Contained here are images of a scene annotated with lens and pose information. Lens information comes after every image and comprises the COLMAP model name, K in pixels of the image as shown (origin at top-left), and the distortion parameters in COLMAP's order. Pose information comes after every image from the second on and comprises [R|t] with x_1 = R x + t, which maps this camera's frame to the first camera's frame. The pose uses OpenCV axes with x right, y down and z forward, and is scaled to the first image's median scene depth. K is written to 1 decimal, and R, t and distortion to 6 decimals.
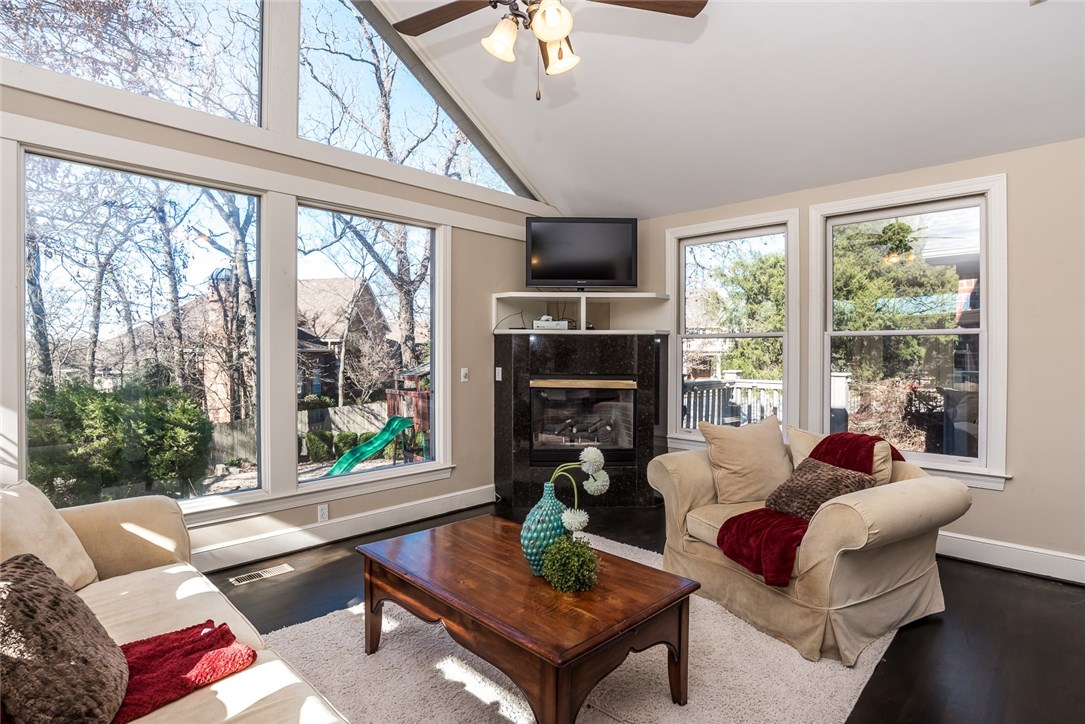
lens RADIAL K [[559.1, 0, 540.1], [0, 559.1, 355.2], [0, 0, 1]] dist [-0.002172, -0.000562]
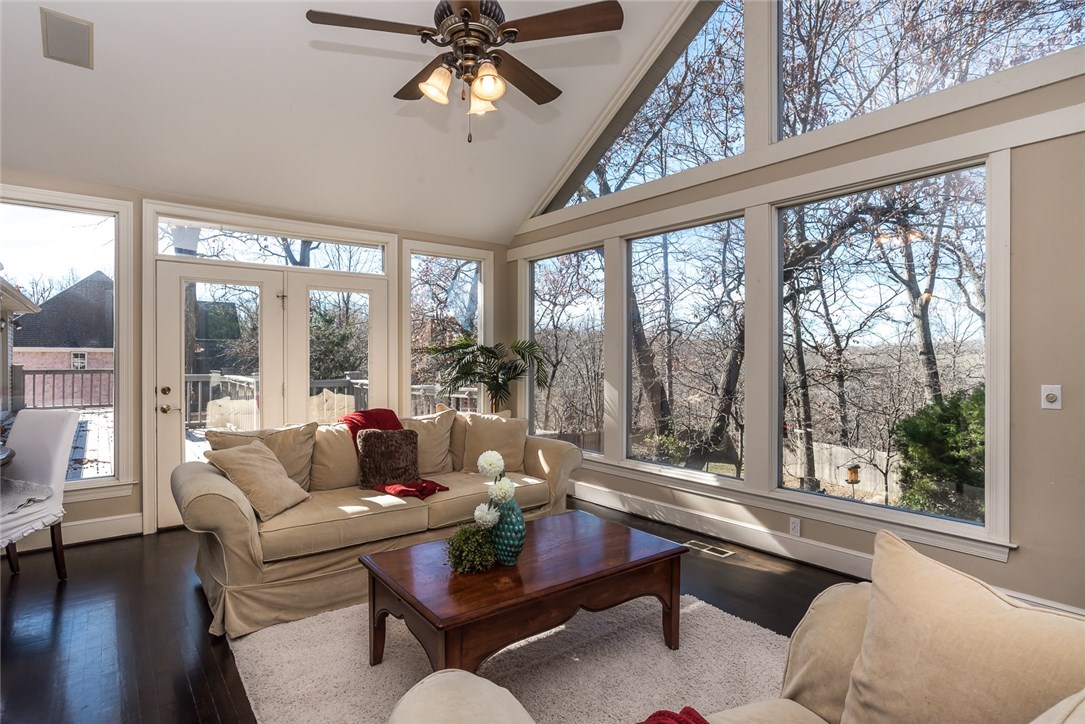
lens RADIAL K [[559.1, 0, 540.1], [0, 559.1, 355.2], [0, 0, 1]] dist [-0.002172, -0.000562]
pose [[-0.108417, -0.002816, -0.994102, 0.617136], [-0.008493, 0.999962, -0.001906, -0.003357], [0.994069, 0.008236, -0.108437, 0.690686]]
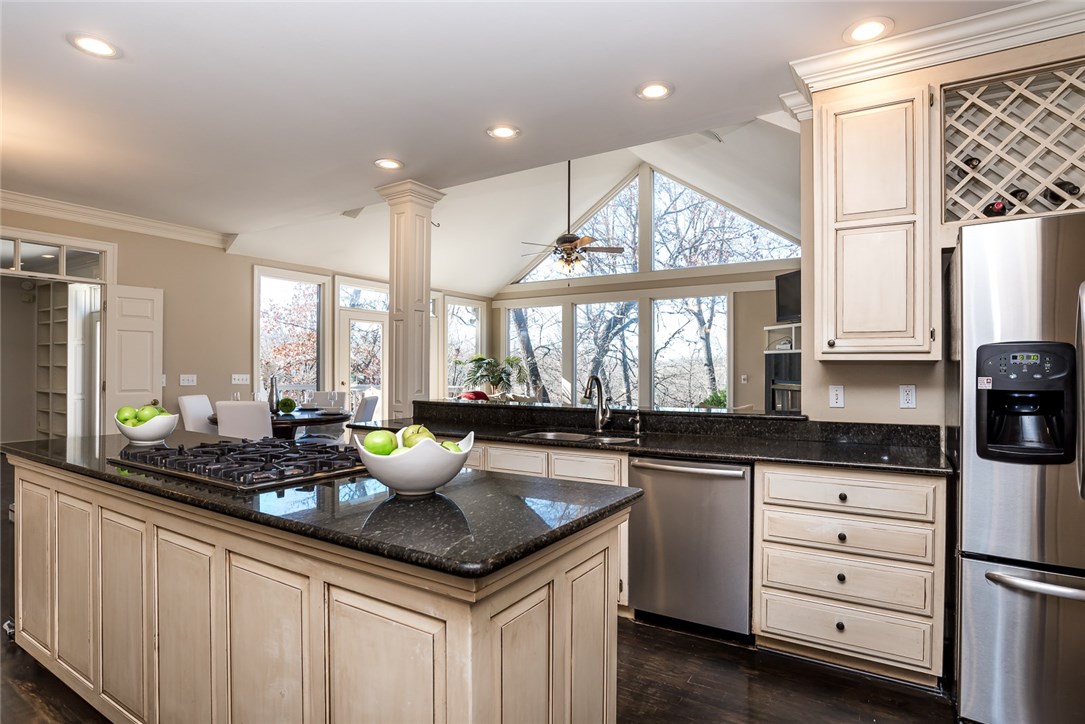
lens RADIAL K [[568.8, 0, 546.7], [0, 568.8, 366.0], [0, 0, 1]] dist [-0.000292, -0.000109]
pose [[0.217166, -0.004770, -0.976123, 1.736152], [-0.008599, 0.999940, -0.006799, 0.016692], [0.976097, 0.009871, 0.217111, 0.089412]]
